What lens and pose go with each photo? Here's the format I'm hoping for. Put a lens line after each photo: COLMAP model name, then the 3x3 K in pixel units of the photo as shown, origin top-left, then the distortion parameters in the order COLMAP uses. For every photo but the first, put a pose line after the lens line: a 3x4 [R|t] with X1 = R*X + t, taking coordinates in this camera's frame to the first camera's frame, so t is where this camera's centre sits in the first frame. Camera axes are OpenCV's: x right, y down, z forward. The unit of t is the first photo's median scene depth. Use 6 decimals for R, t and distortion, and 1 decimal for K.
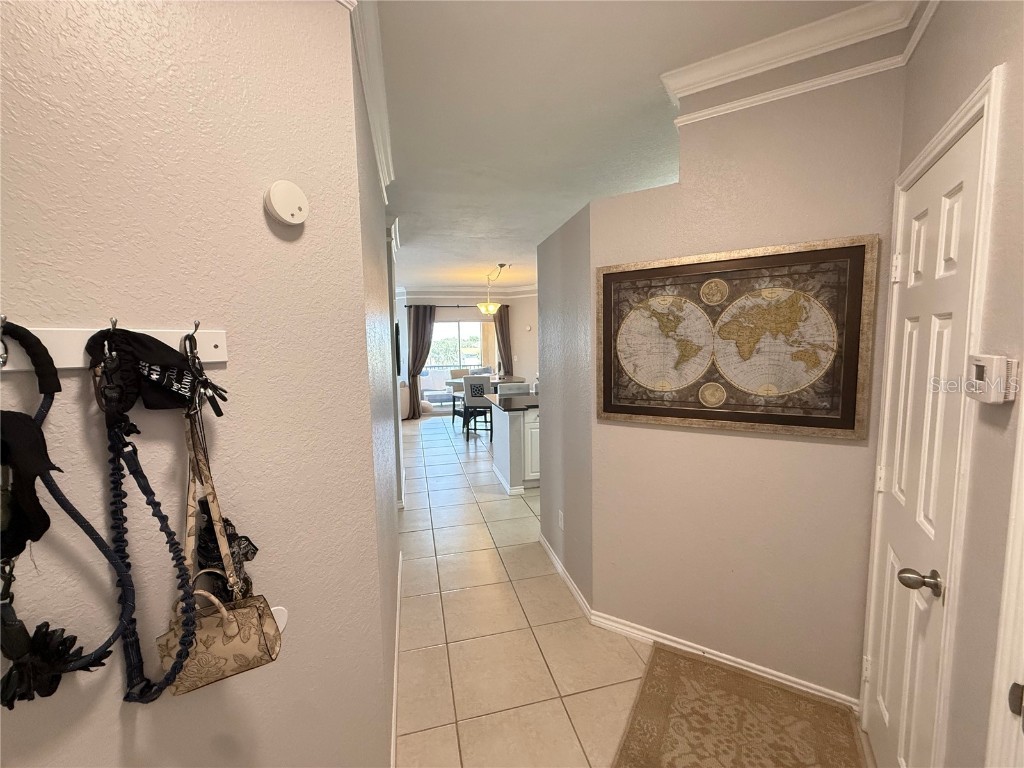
lens RADIAL K [[407.5, 0, 507.5], [0, 407.5, 386.9], [0, 0, 1]] dist [-0.003110, 0.001228]
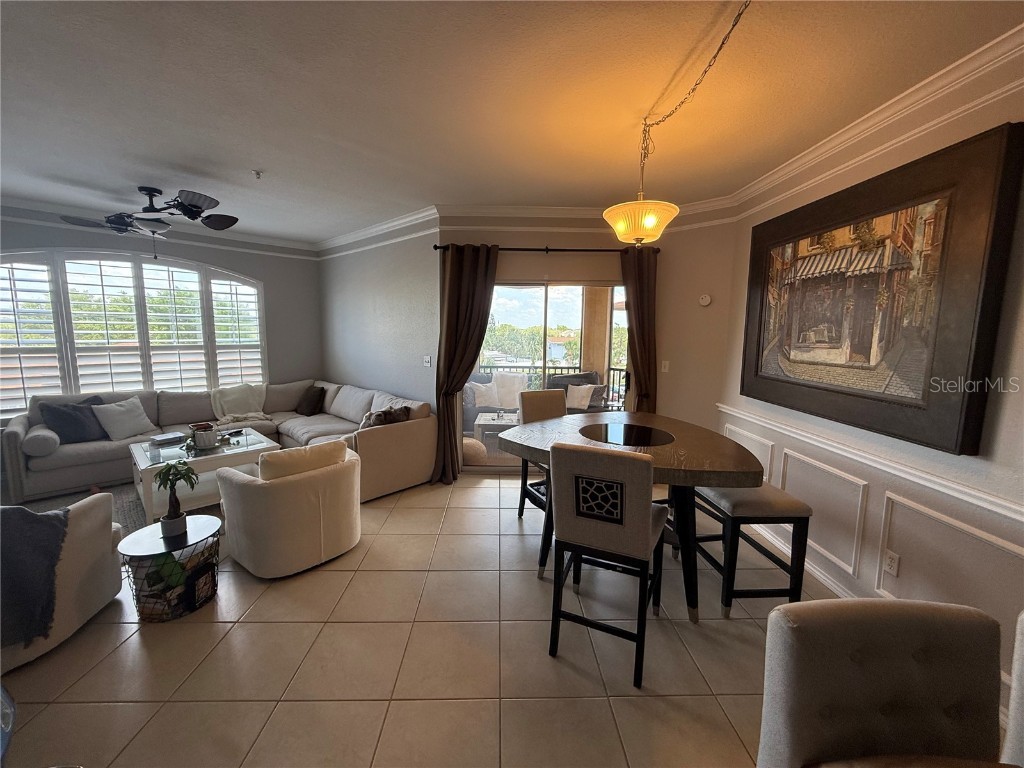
lens RADIAL K [[407.5, 0, 509.9], [0, 407.5, 382.7], [0, 0, 1]] dist [-0.003110, 0.001228]
pose [[0.978602, 0.056169, -0.197948, -0.062951], [-0.052955, 0.998365, 0.021498, -0.054856], [0.198832, -0.010556, 0.979977, 0.542452]]
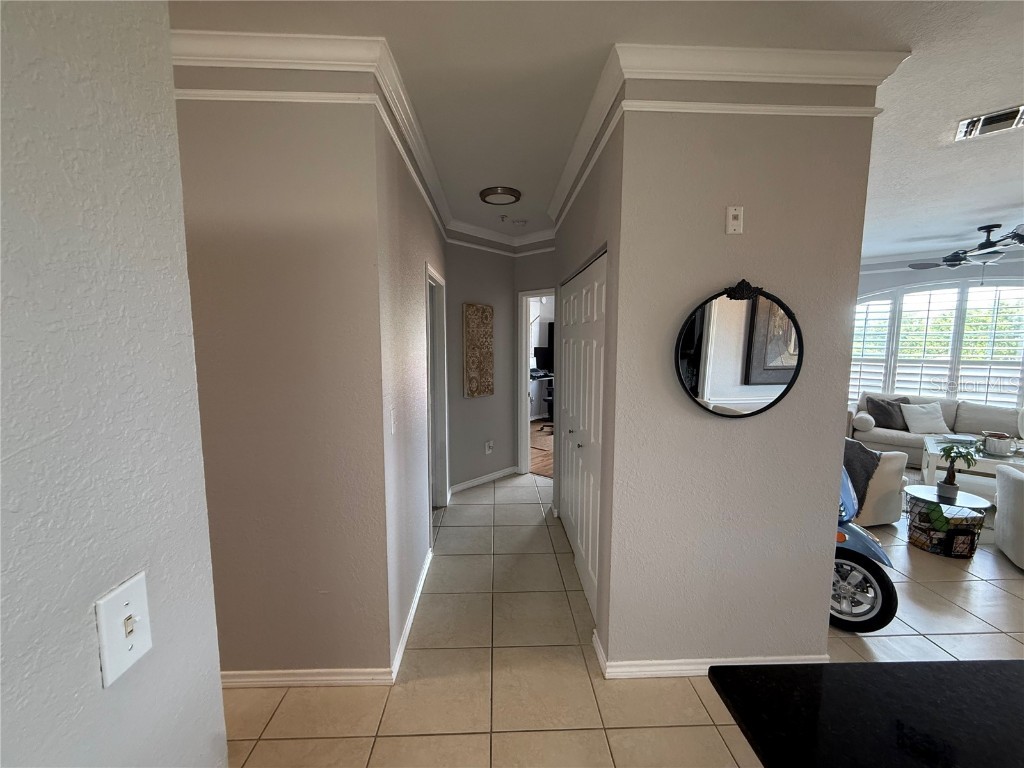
lens RADIAL K [[407.5, 0, 510.4], [0, 407.5, 382.8], [0, 0, 1]] dist [-0.003110, 0.001228]
pose [[-0.196870, 0.117949, -0.973309, 0.089932], [-0.105422, 0.984435, 0.140621, -0.048097], [0.974745, 0.130292, -0.181371, 0.434451]]
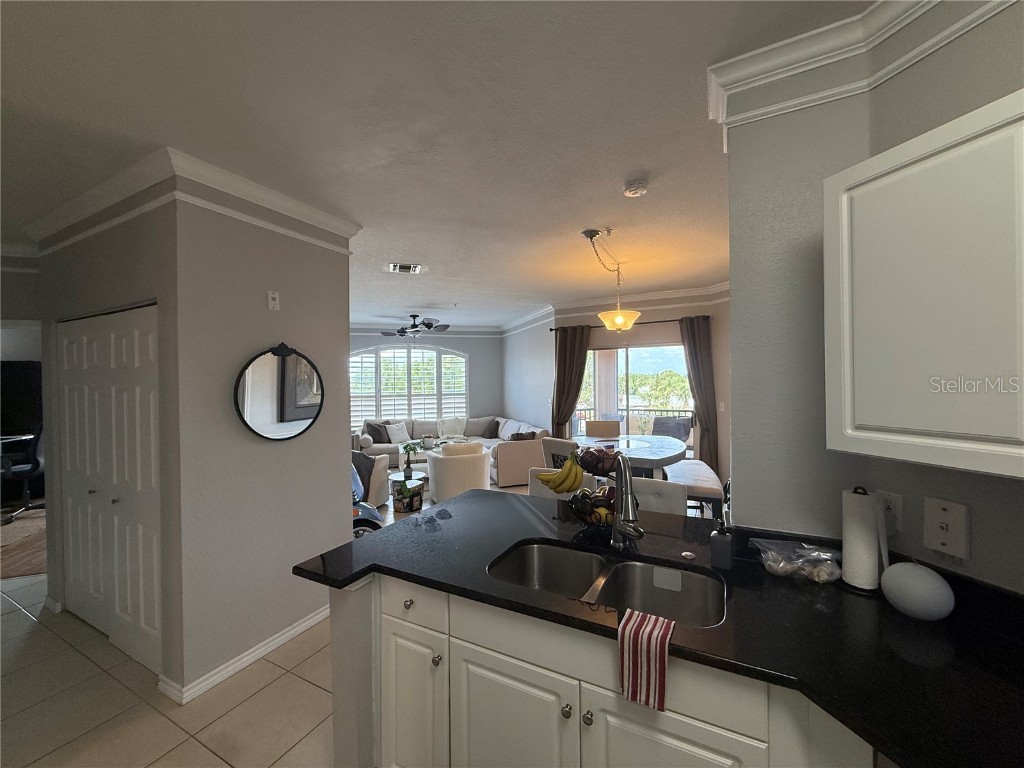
lens RADIAL K [[407.5, 0, 509.5], [0, 407.5, 382.0], [0, 0, 1]] dist [-0.003110, 0.001228]
pose [[0.754735, 0.010018, -0.655953, 0.177095], [-0.071757, 0.995145, -0.067366, -0.046708], [0.652093, 0.097912, 0.751790, 0.393866]]
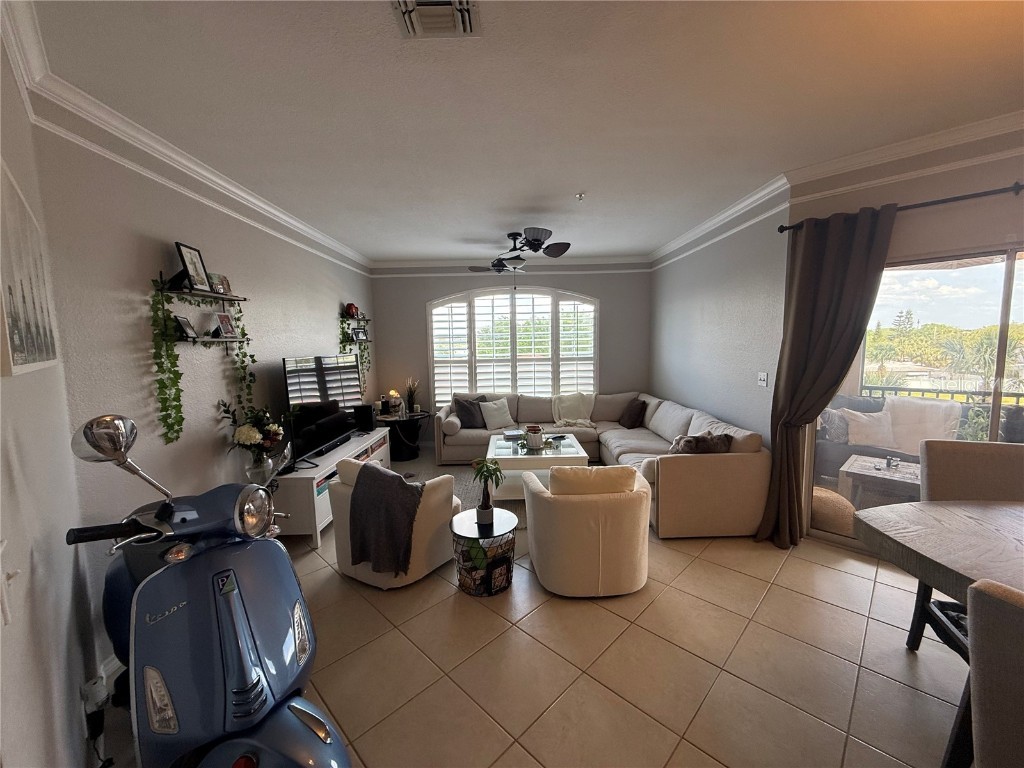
lens RADIAL K [[407.5, 0, 509.2], [0, 407.5, 383.2], [0, 0, 1]] dist [-0.003110, 0.001228]
pose [[0.526171, 0.092786, -0.845302, -0.062042], [-0.083337, 0.994871, 0.057330, -0.063739], [0.846286, 0.040279, 0.531205, 0.604467]]
